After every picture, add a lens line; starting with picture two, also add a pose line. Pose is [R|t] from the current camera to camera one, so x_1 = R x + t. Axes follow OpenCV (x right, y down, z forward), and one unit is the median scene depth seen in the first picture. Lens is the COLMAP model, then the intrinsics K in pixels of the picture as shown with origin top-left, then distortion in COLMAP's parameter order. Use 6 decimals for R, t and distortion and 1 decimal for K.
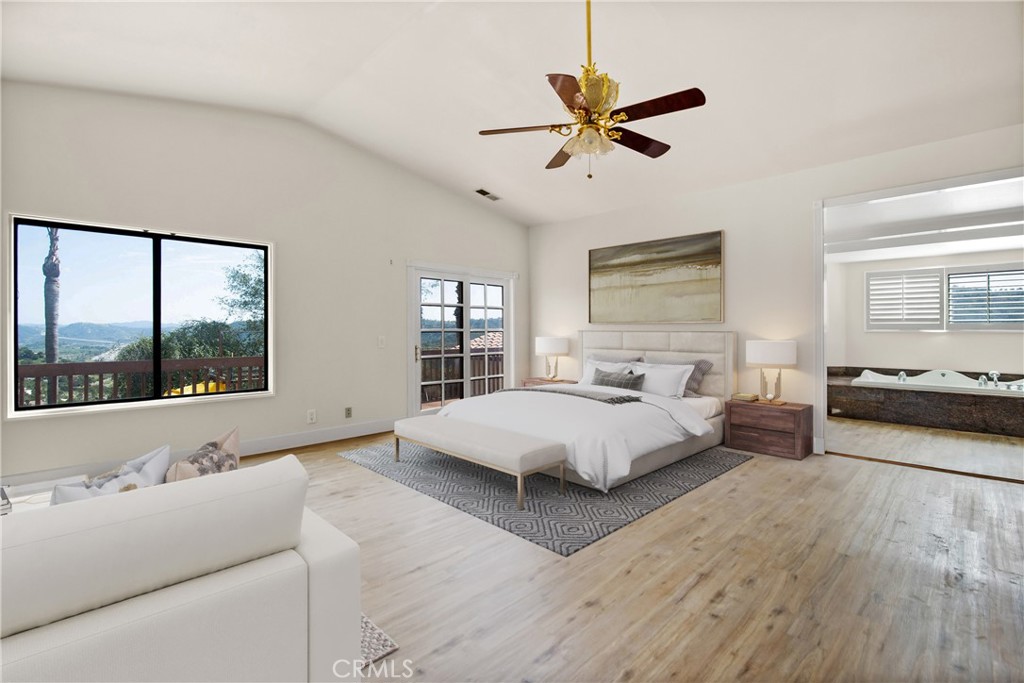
lens RADIAL K [[456.2, 0, 521.8], [0, 456.2, 327.7], [0, 0, 1]] dist [-0.016617, -0.005298]
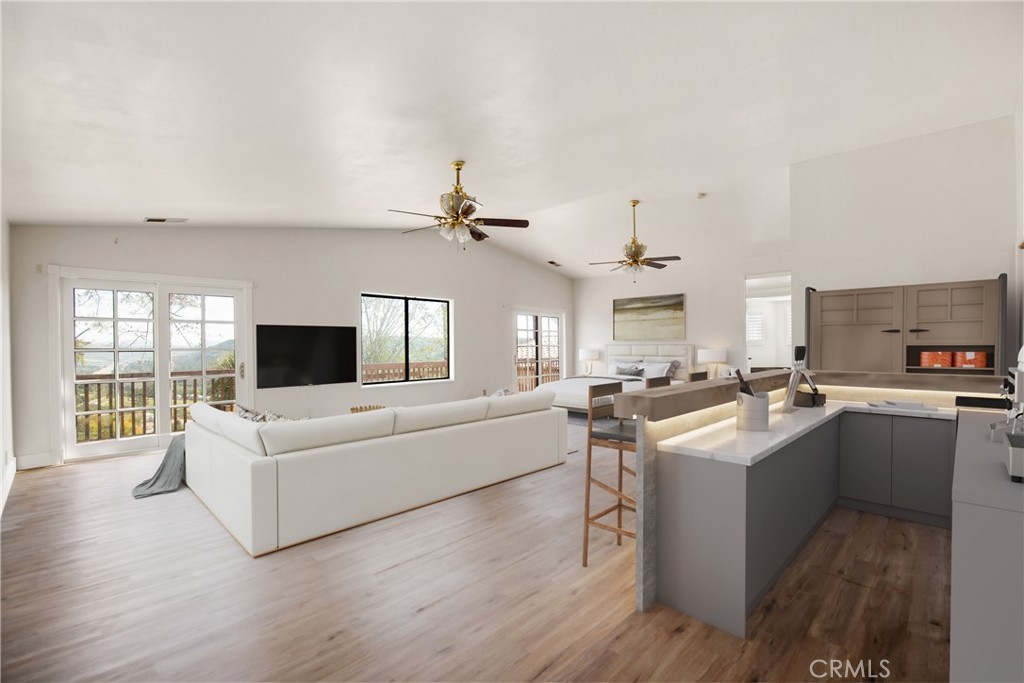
lens RADIAL K [[456.2, 0, 528.4], [0, 456.2, 354.1], [0, 0, 1]] dist [-0.016617, -0.005298]
pose [[0.999998, -0.000507, 0.001992, -0.190717], [0.000472, 0.999850, 0.017285, 0.011655], [-0.002001, -0.017284, 0.999849, -0.793366]]
